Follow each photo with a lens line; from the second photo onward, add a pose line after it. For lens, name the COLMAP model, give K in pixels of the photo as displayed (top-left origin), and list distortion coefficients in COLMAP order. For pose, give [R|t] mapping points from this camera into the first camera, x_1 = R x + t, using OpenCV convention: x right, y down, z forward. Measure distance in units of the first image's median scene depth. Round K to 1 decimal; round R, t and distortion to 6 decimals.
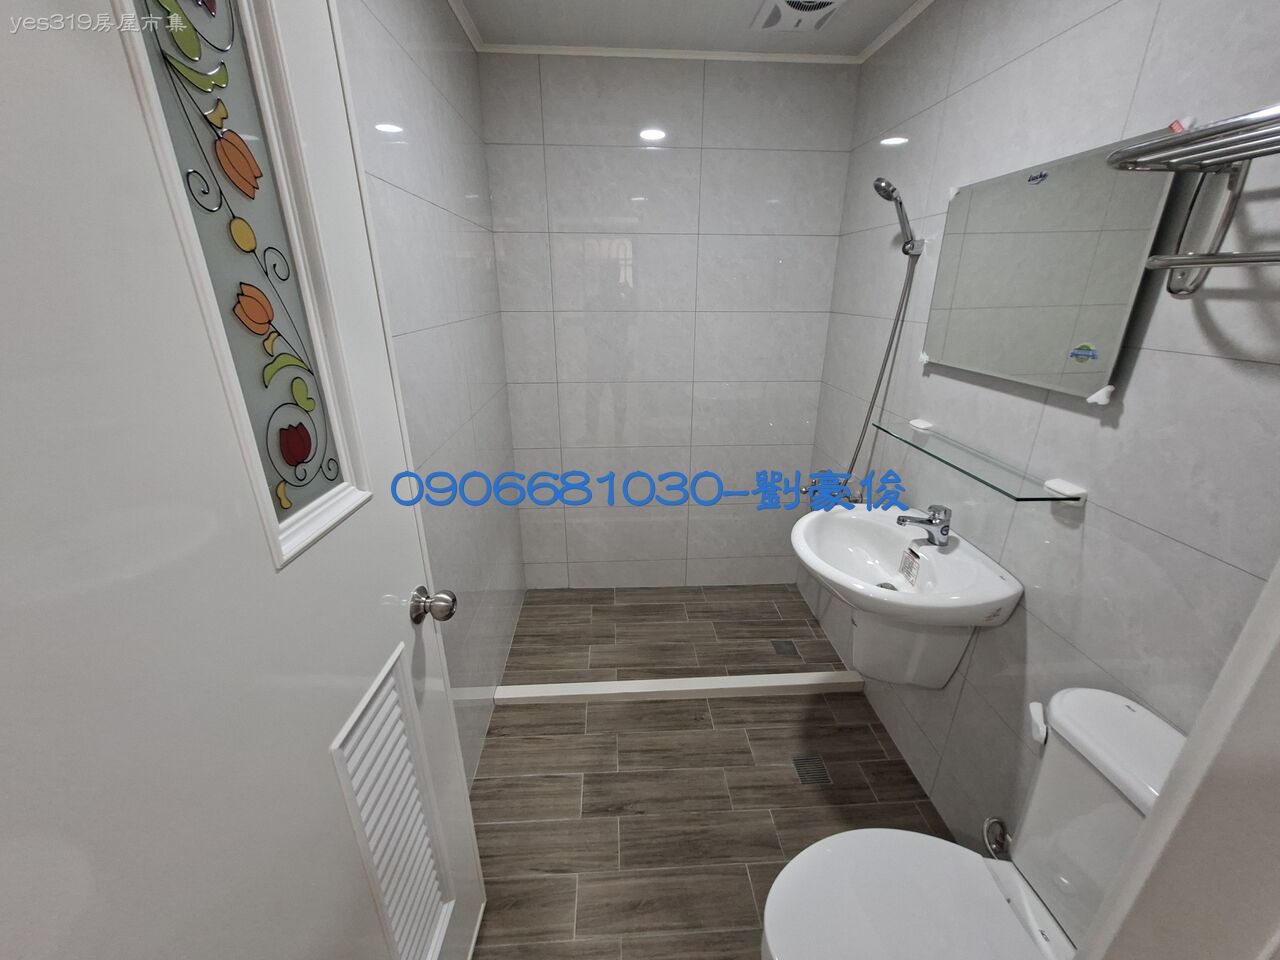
lens RADIAL K [[505.2, 0, 638.7], [0, 505.2, 479.6], [0, 0, 1]] dist [0.000145, 0.000824]
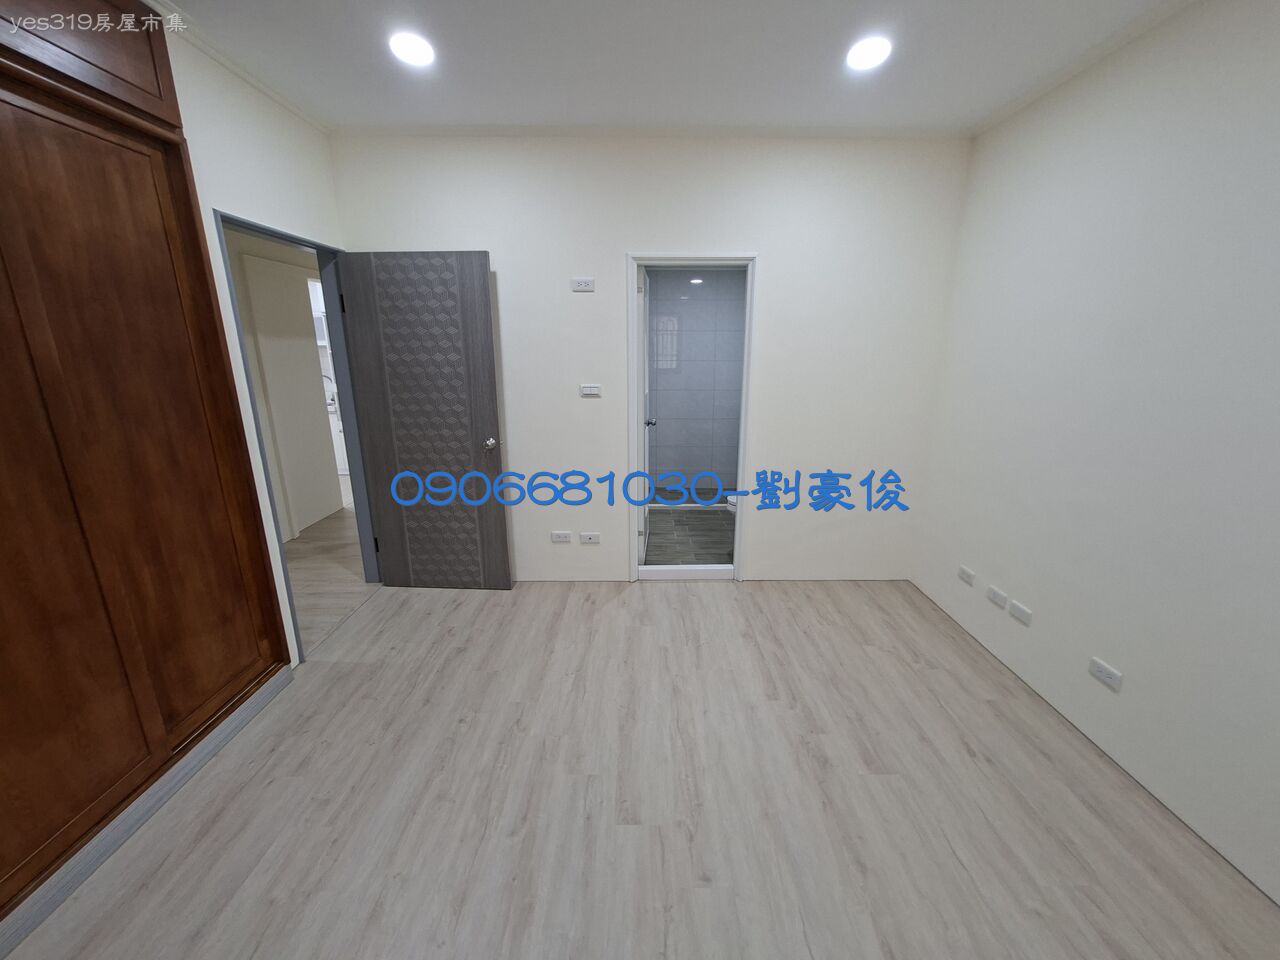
lens RADIAL K [[505.2, 0, 640.5], [0, 505.2, 479.3], [0, 0, 1]] dist [0.000145, 0.000824]
pose [[0.998244, 0.008831, -0.058583, -0.136248], [-0.015261, 0.993789, -0.110225, 0.714399], [0.057245, 0.110926, 0.992179, -1.932909]]
